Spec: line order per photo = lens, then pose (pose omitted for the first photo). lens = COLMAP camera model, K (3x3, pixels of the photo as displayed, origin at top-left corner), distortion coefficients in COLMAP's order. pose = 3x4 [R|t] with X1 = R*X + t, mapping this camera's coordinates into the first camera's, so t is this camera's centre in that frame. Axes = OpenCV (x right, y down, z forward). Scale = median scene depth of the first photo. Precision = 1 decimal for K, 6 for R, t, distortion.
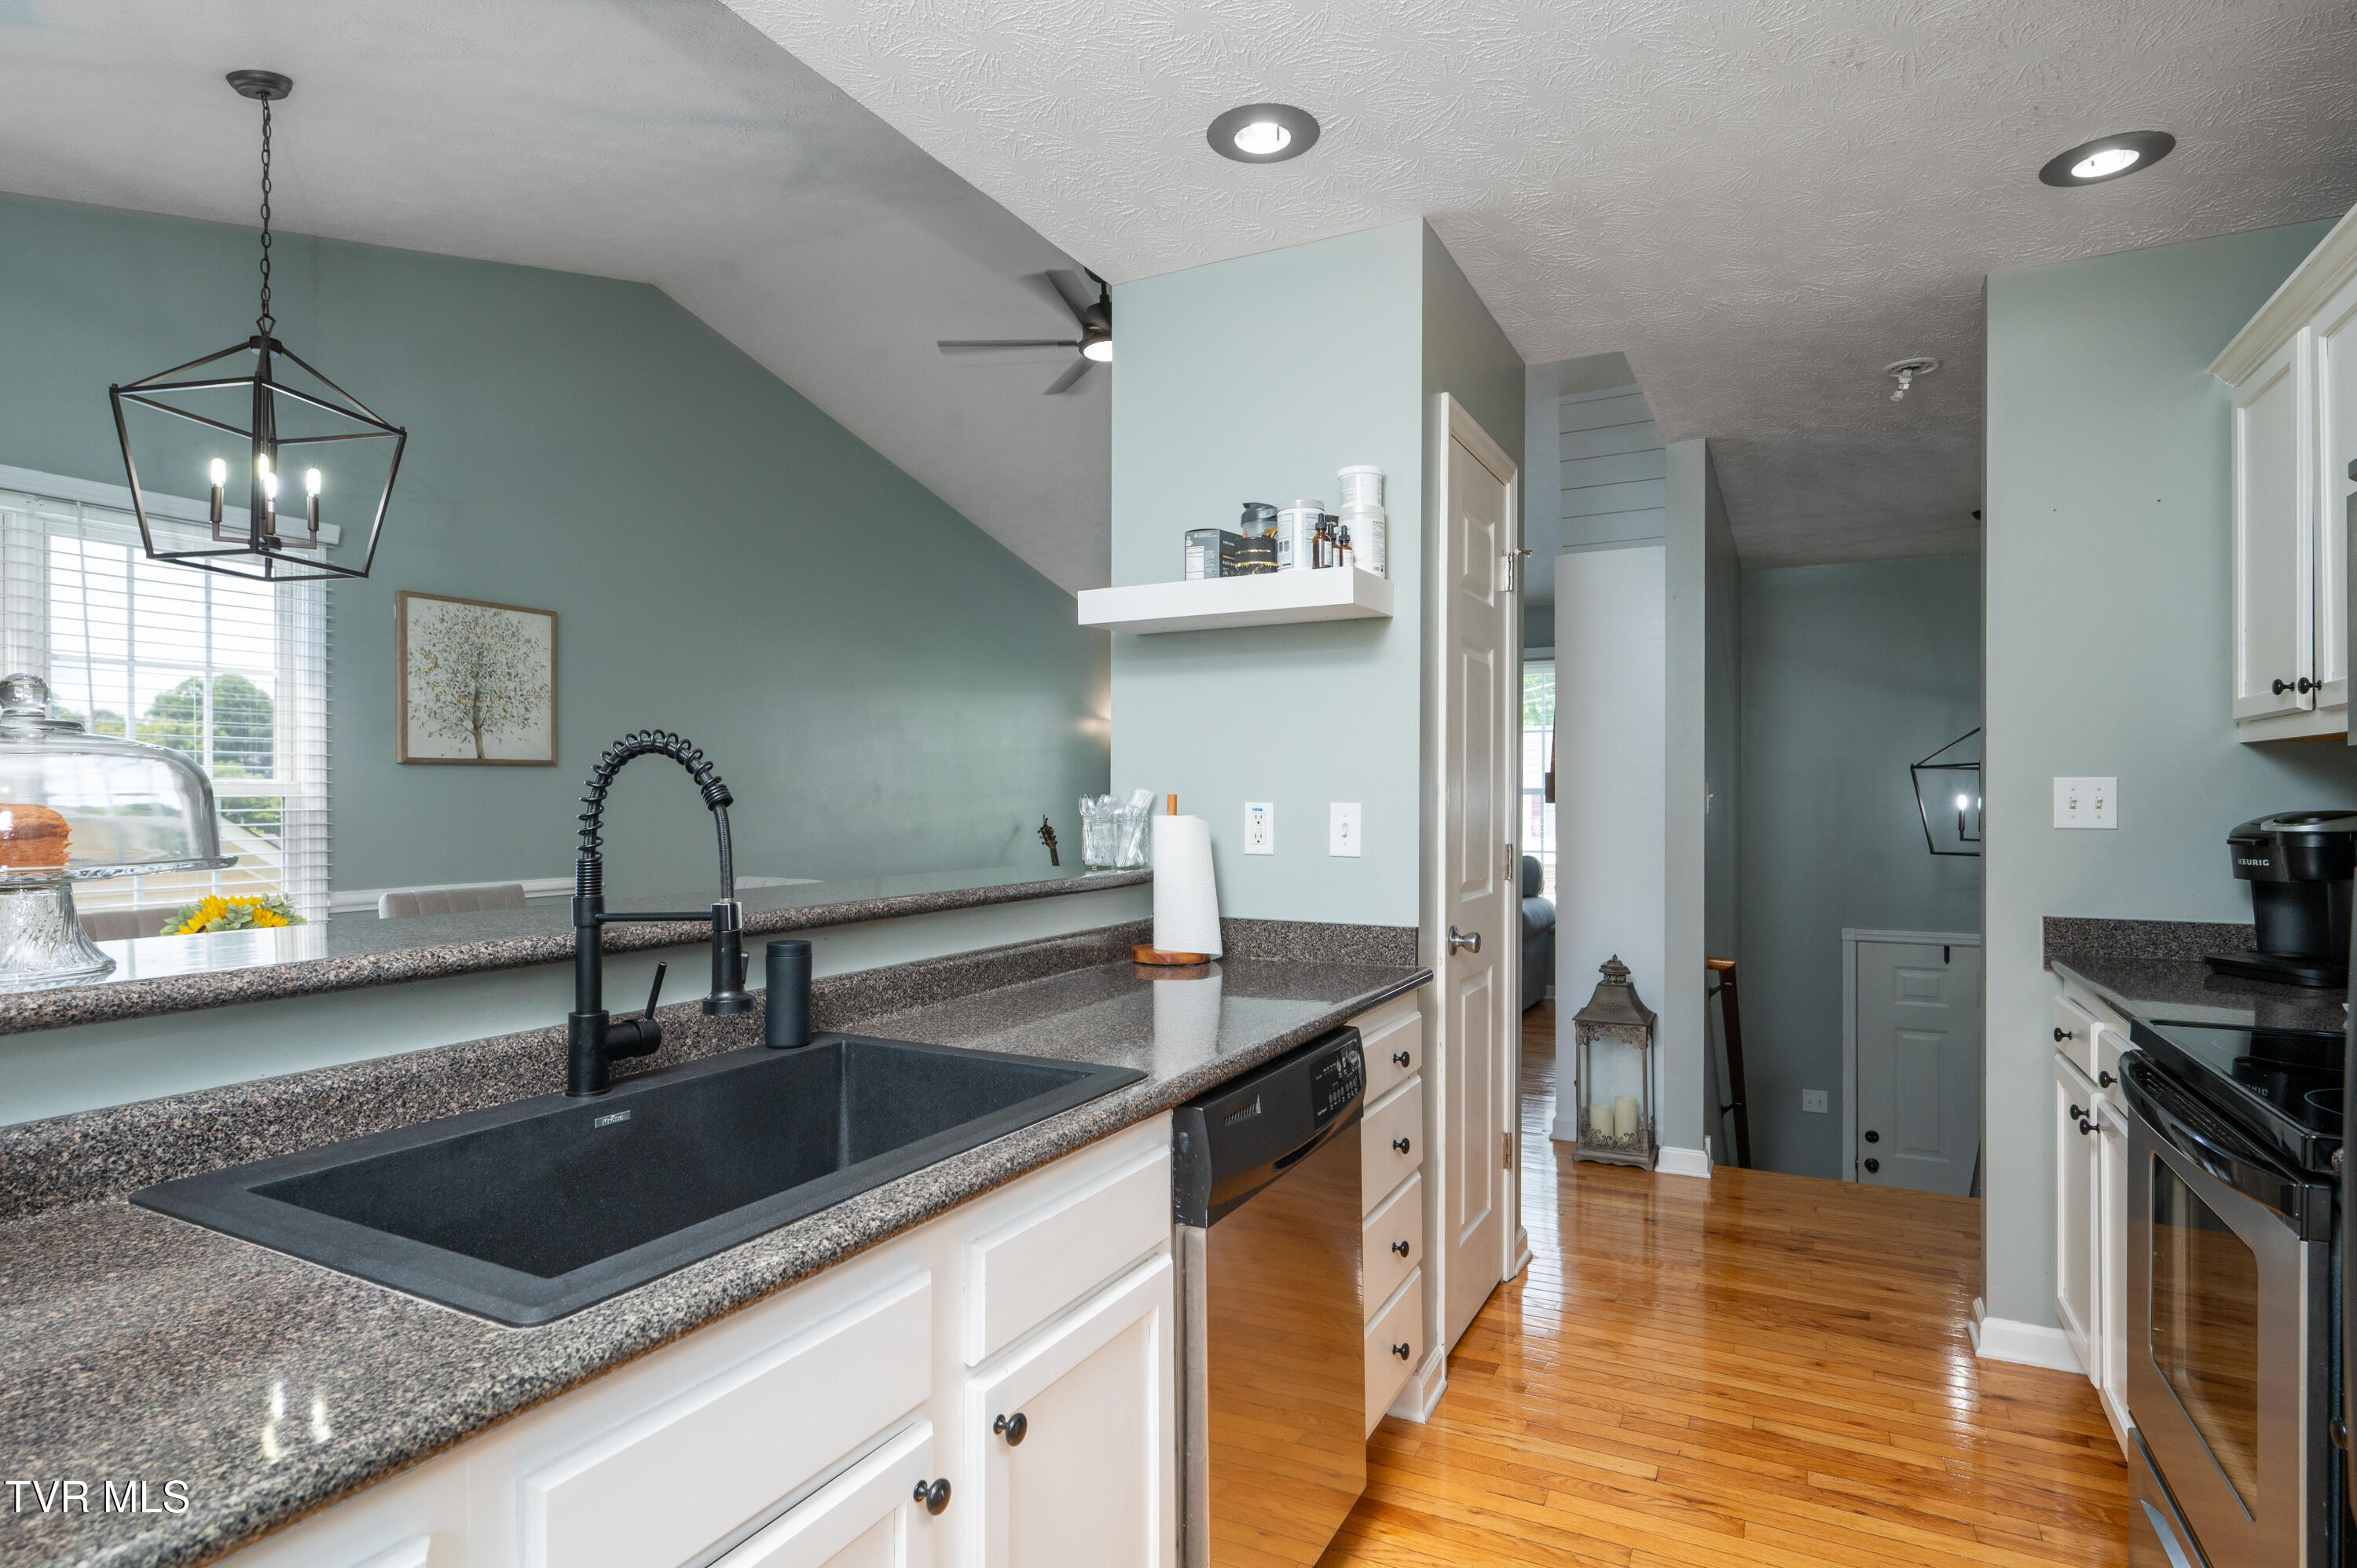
lens RADIAL K [[1211.5, 0, 1183.4], [0, 1211.5, 783.5], [0, 0, 1]] dist [-0.001507, -0.001024]
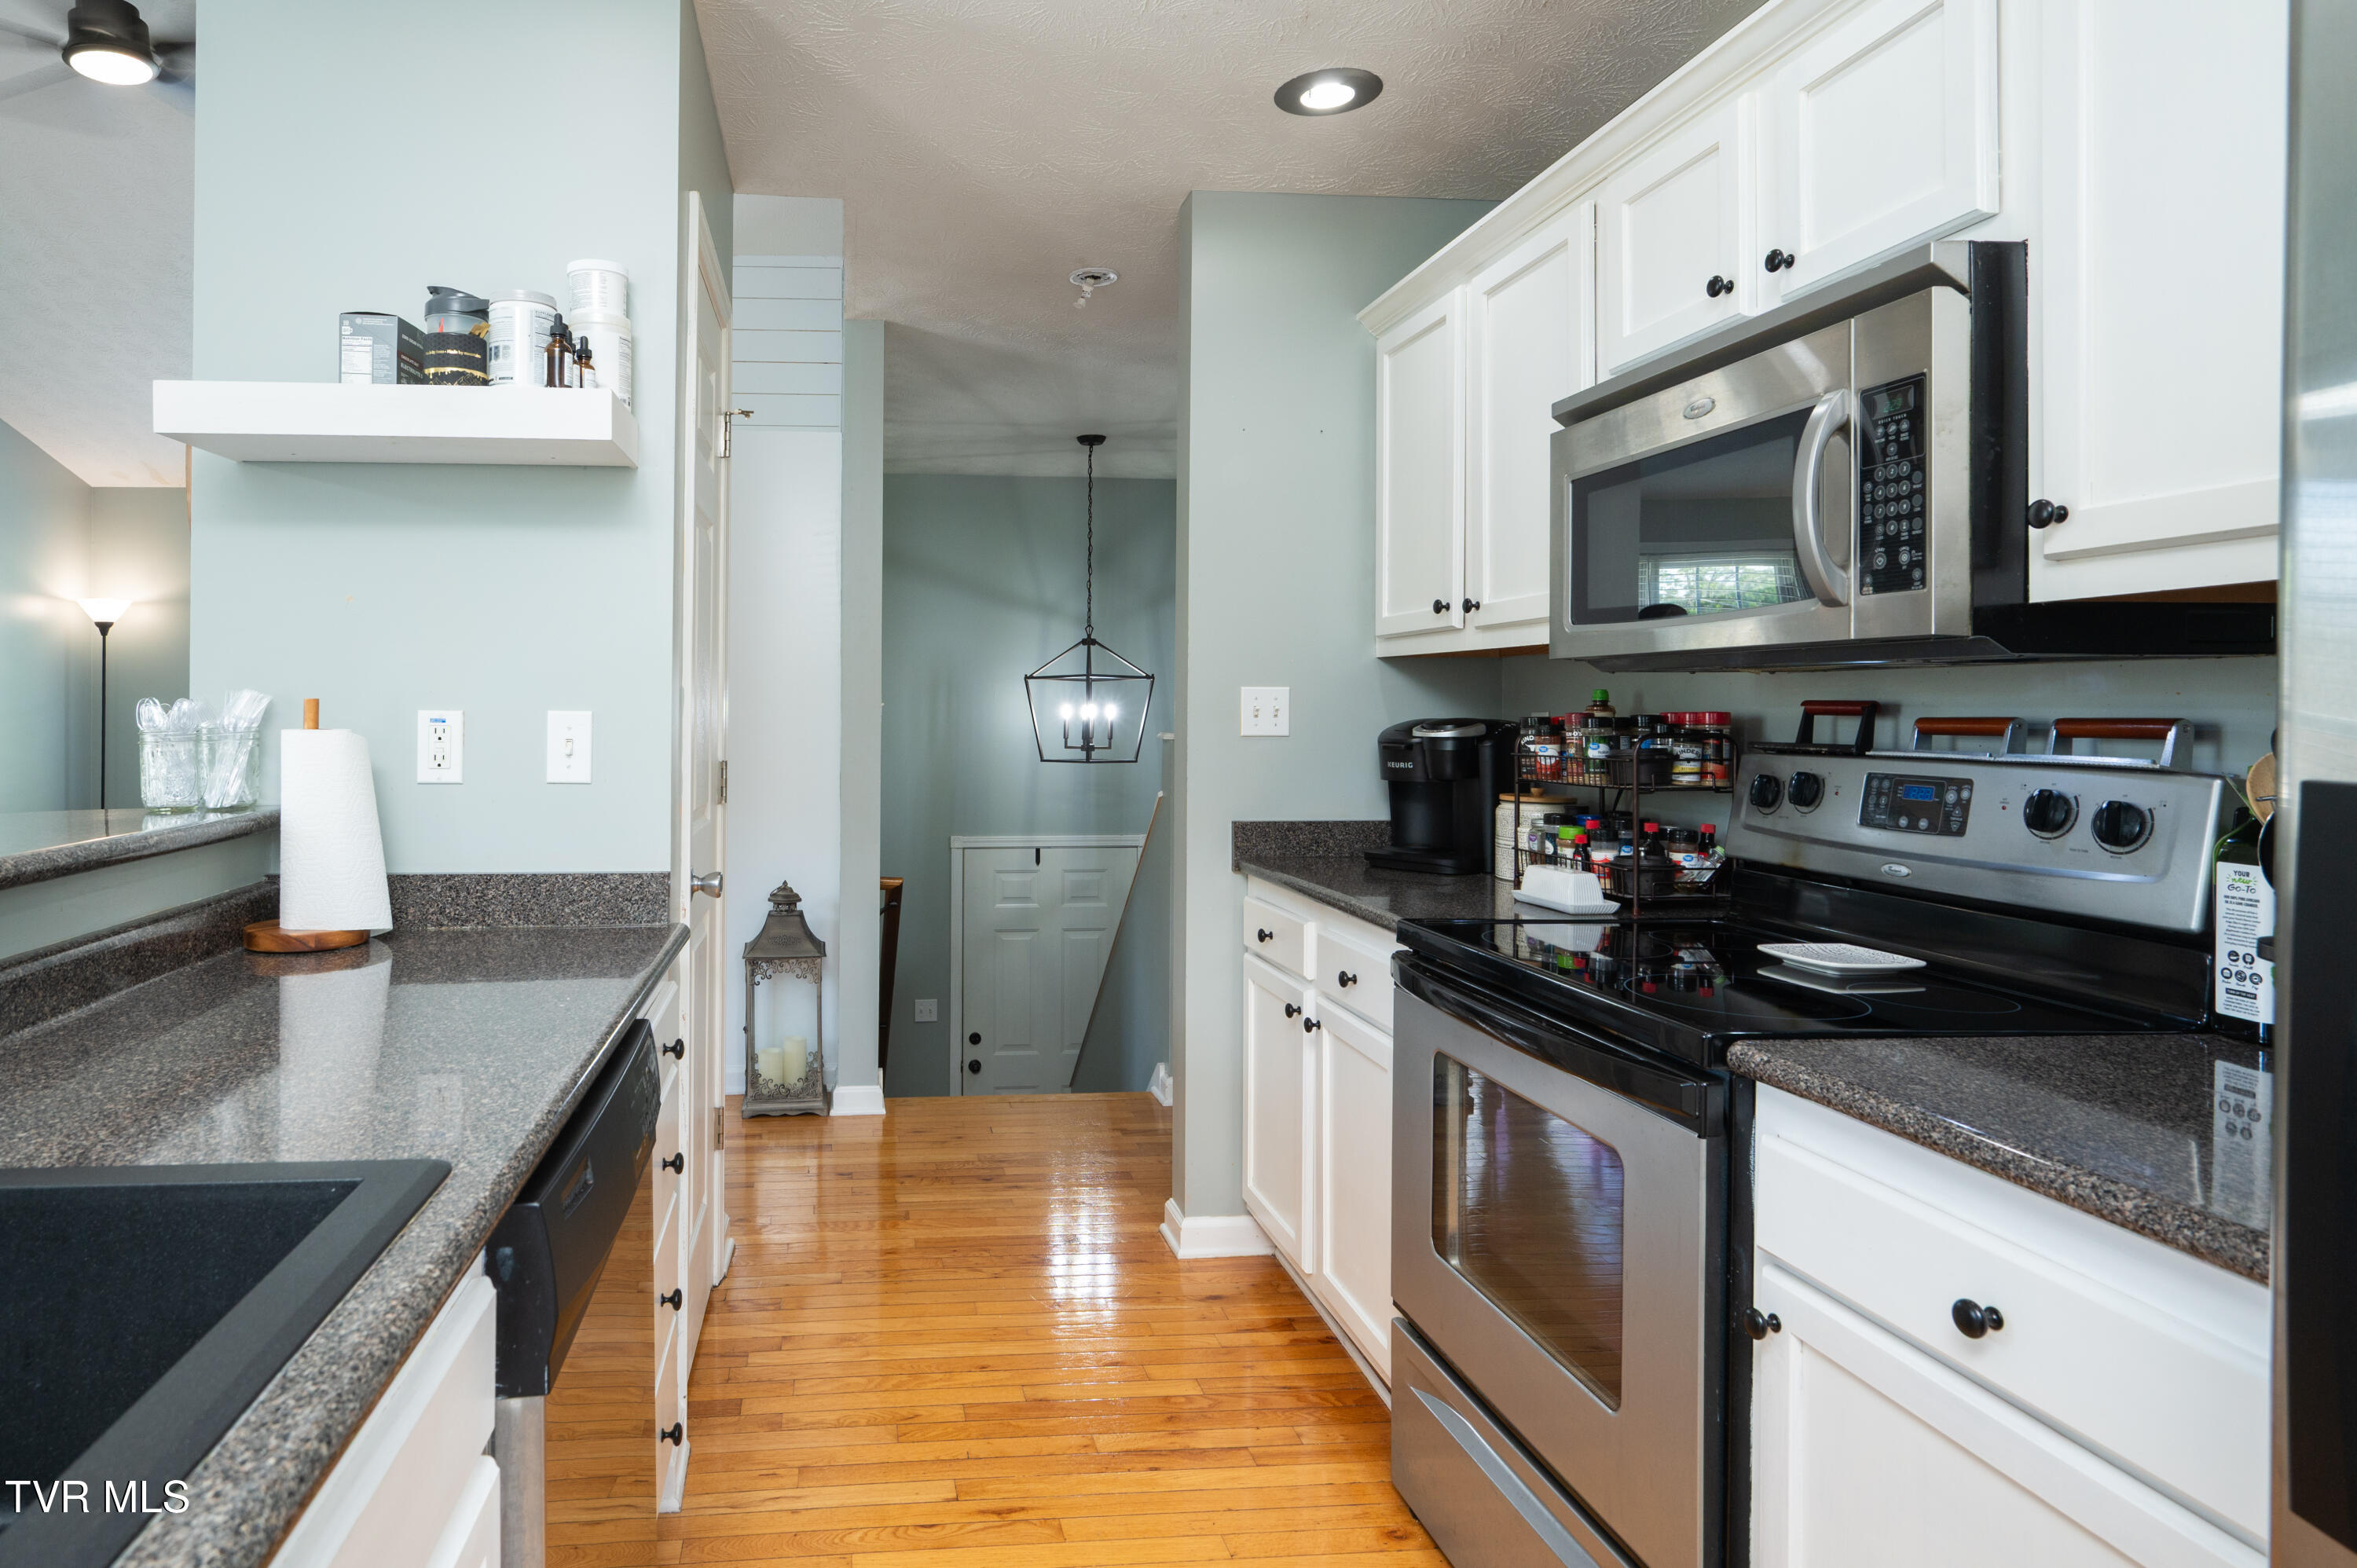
lens RADIAL K [[1306.6, 0, 943.5], [0, 1306.6, 698.9], [0, 0, 1]] dist [-0.004904, -0.001051]
pose [[0.848334, 0.005306, 0.529435, -0.097326], [-0.008026, 0.999964, 0.002839, 0.004445], [-0.529401, -0.006658, 0.848346, 0.196037]]
